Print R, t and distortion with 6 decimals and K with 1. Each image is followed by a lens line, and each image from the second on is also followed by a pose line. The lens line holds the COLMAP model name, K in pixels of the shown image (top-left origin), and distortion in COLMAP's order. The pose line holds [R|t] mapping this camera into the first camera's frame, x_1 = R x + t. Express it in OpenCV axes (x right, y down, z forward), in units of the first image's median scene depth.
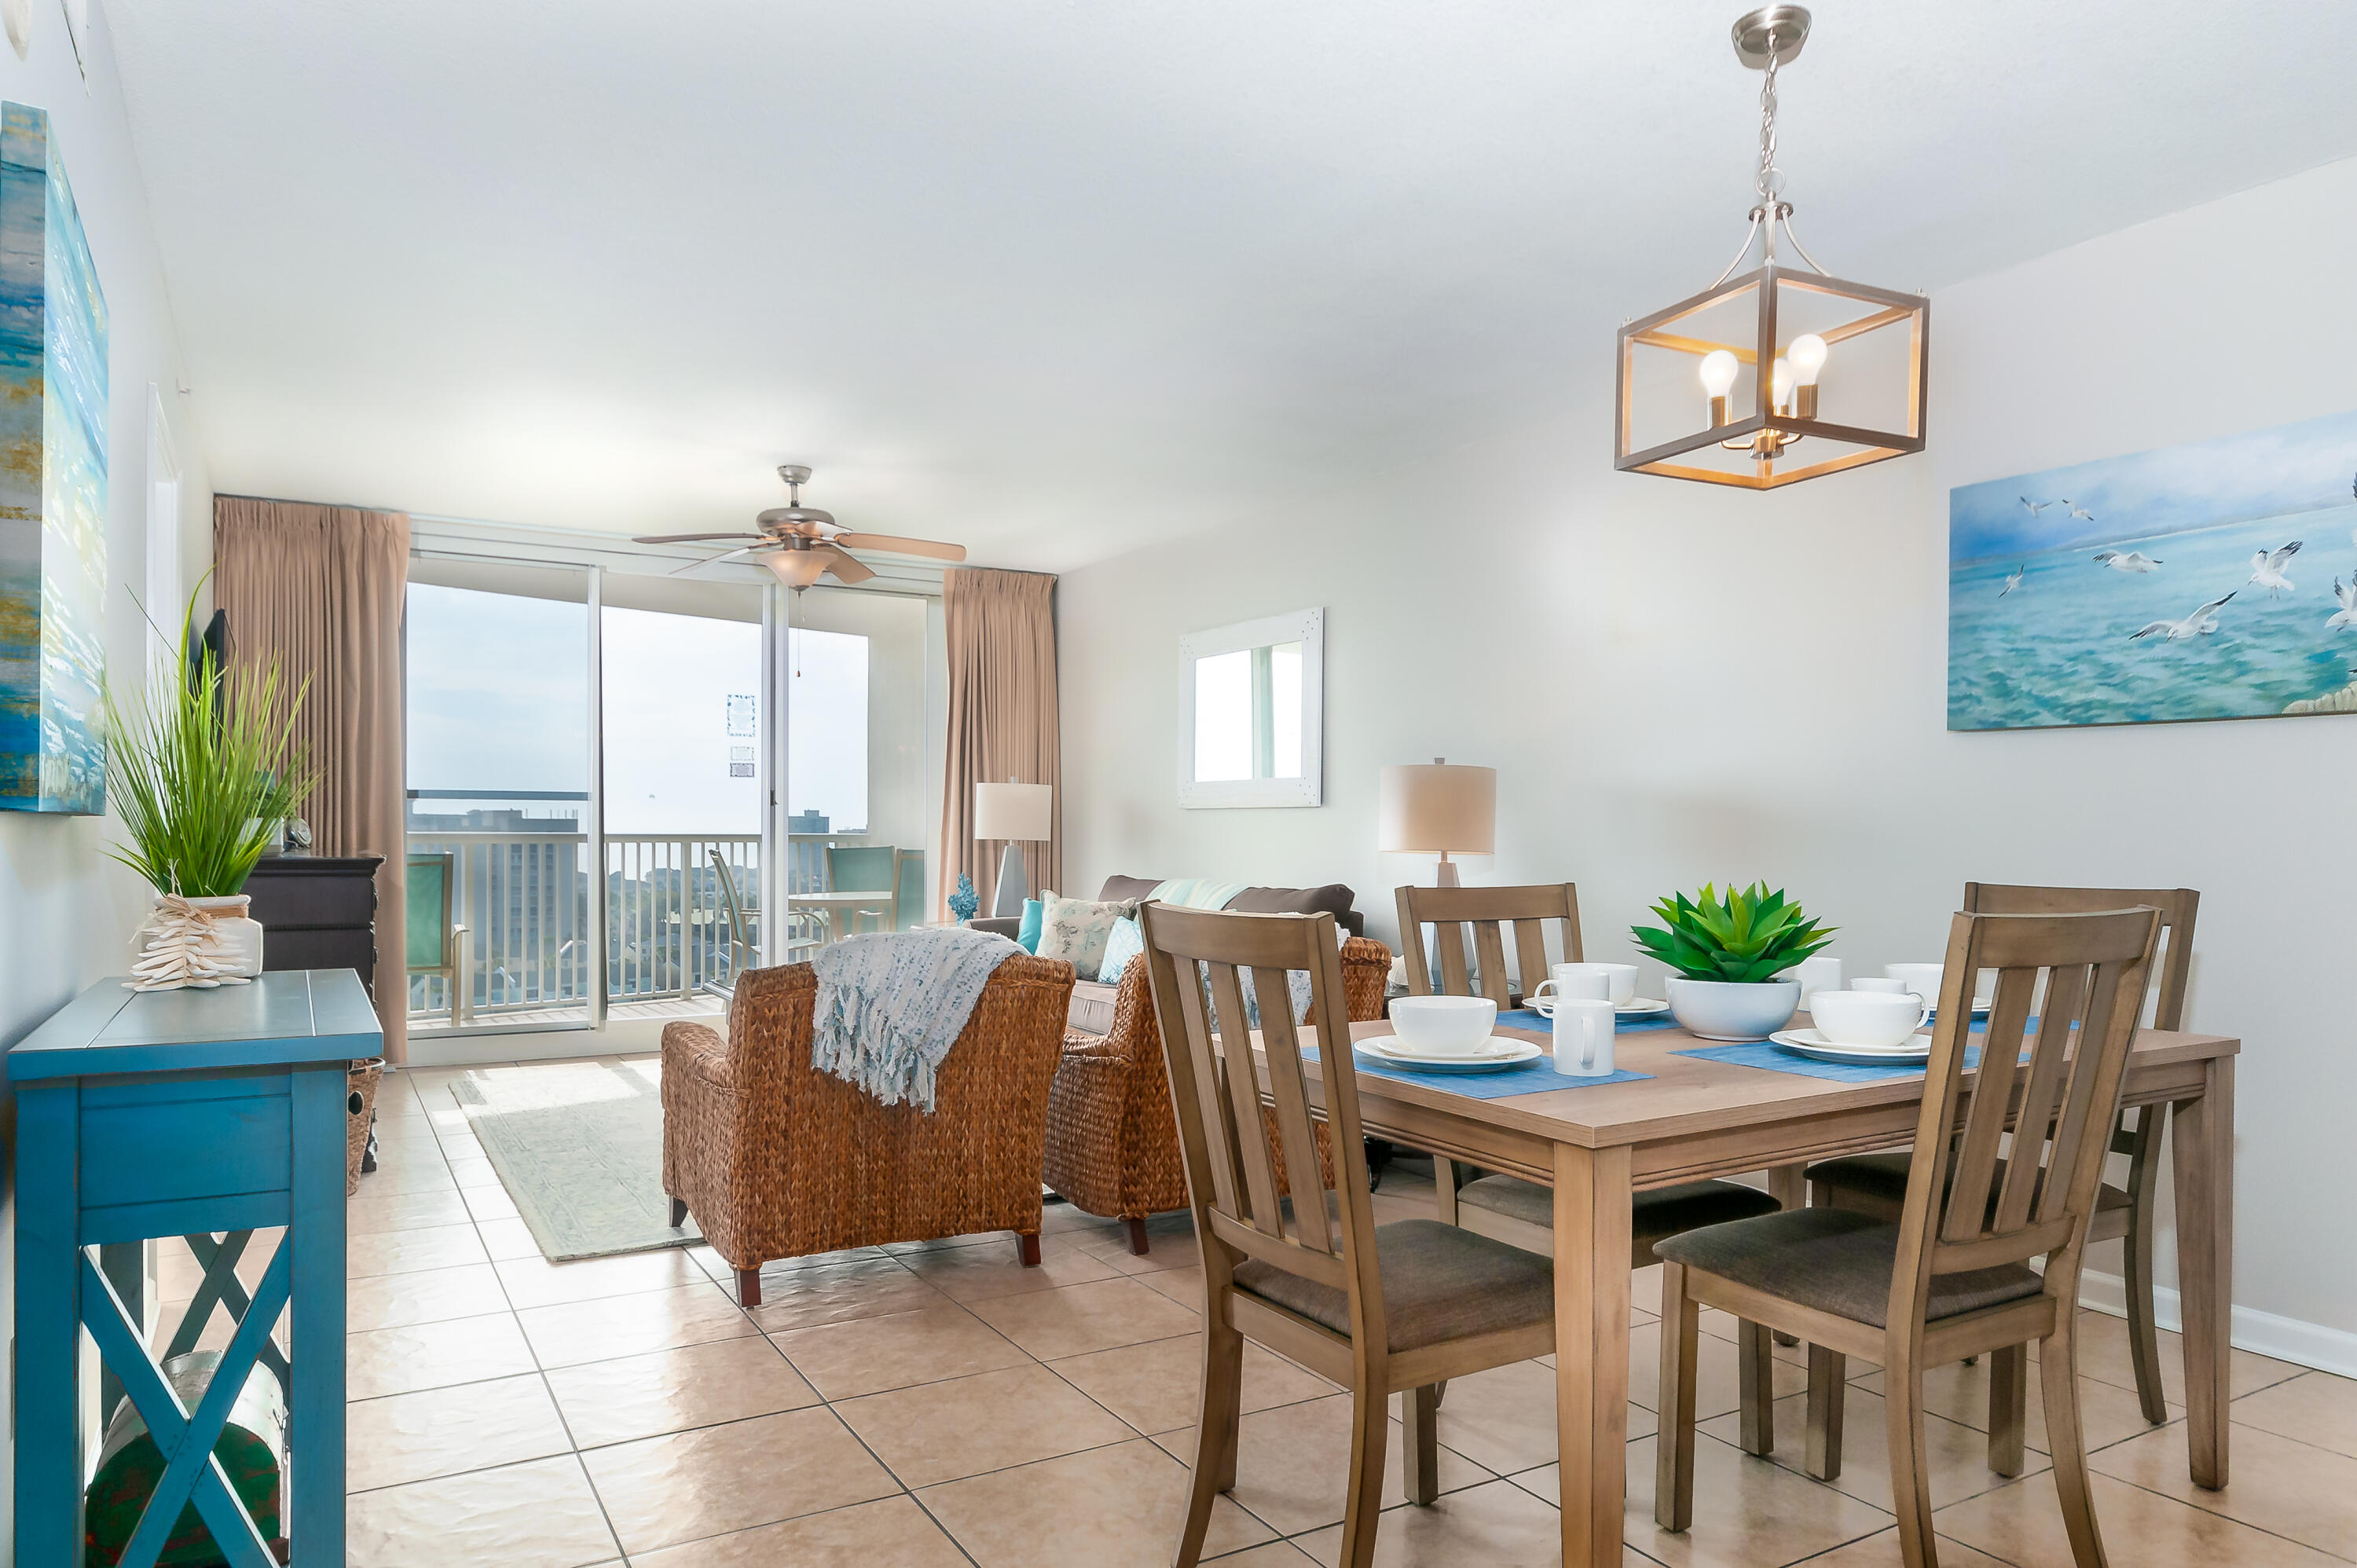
lens RADIAL K [[1501.8, 0, 1191.3], [0, 1501.8, 855.2], [0, 0, 1]] dist [0.004716, -0.000868]
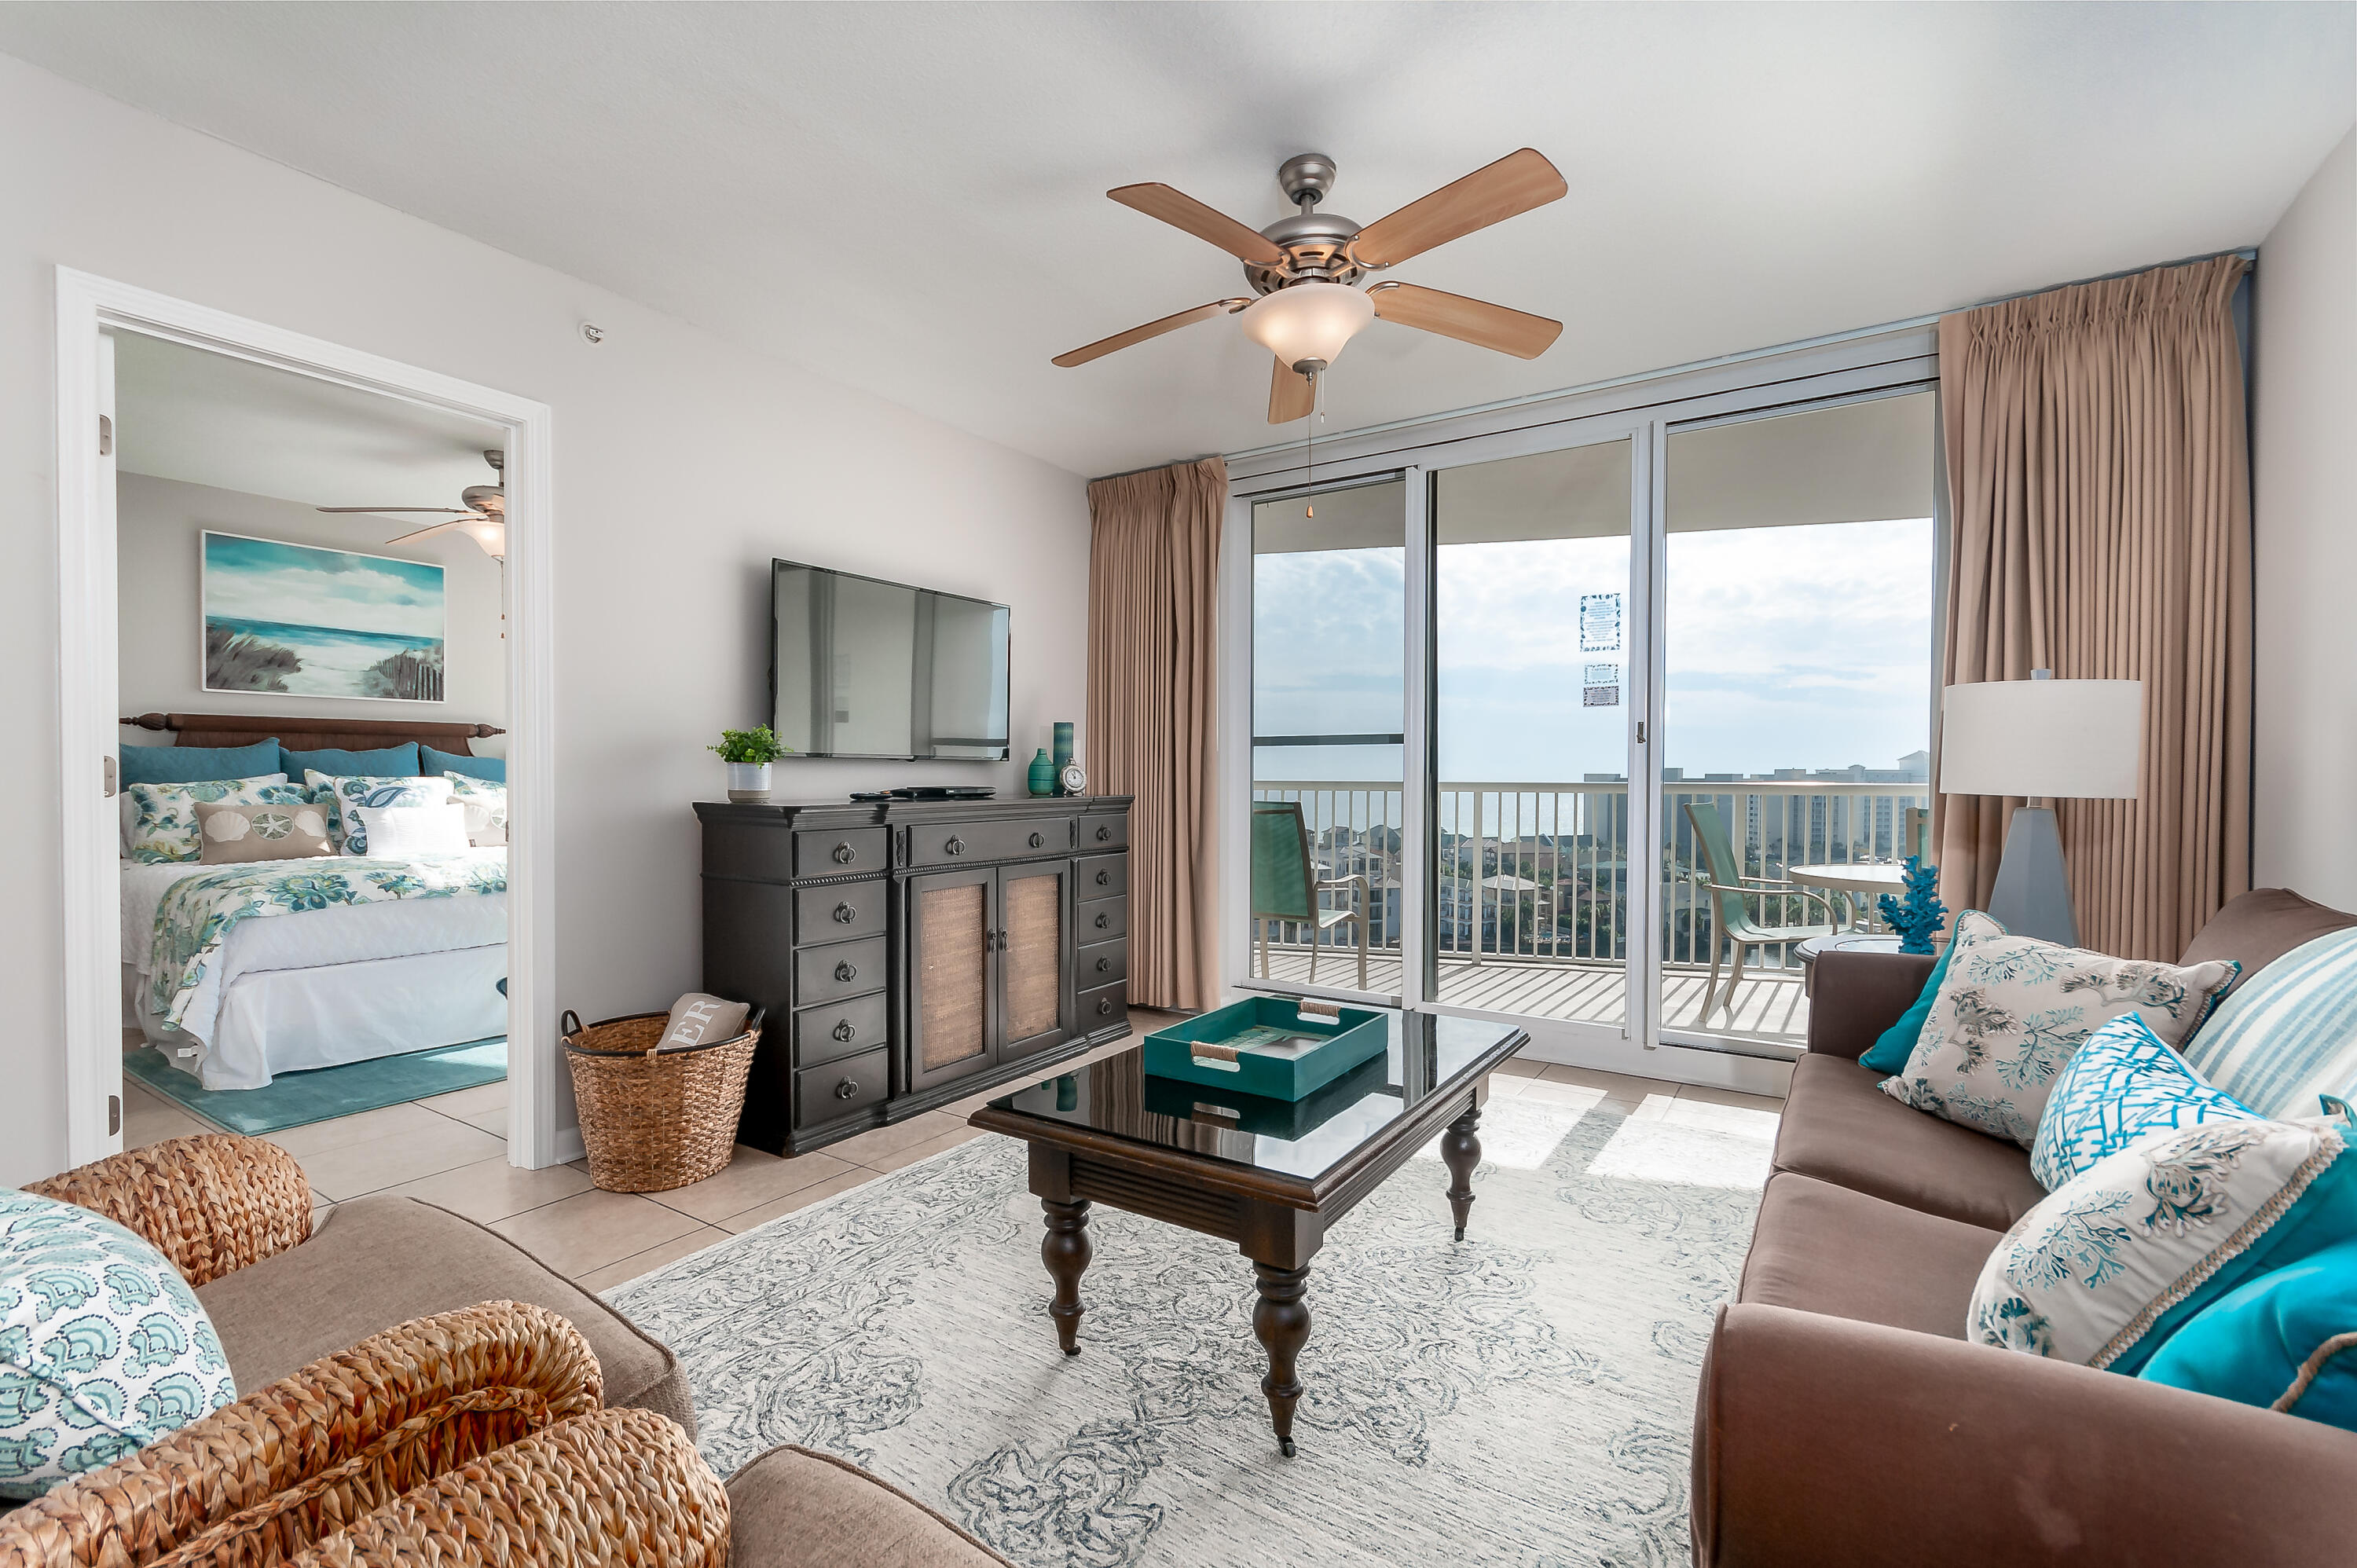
lens RADIAL K [[1023.9, 0, 1182.6], [0, 1023.9, 794.4], [0, 0, 1]] dist [0.006771, 0.000029]
pose [[0.443433, 0.011409, -0.896235, 0.082948], [-0.014458, 0.999880, 0.005575, -0.010472], [0.896191, 0.010486, 0.443545, 0.779862]]
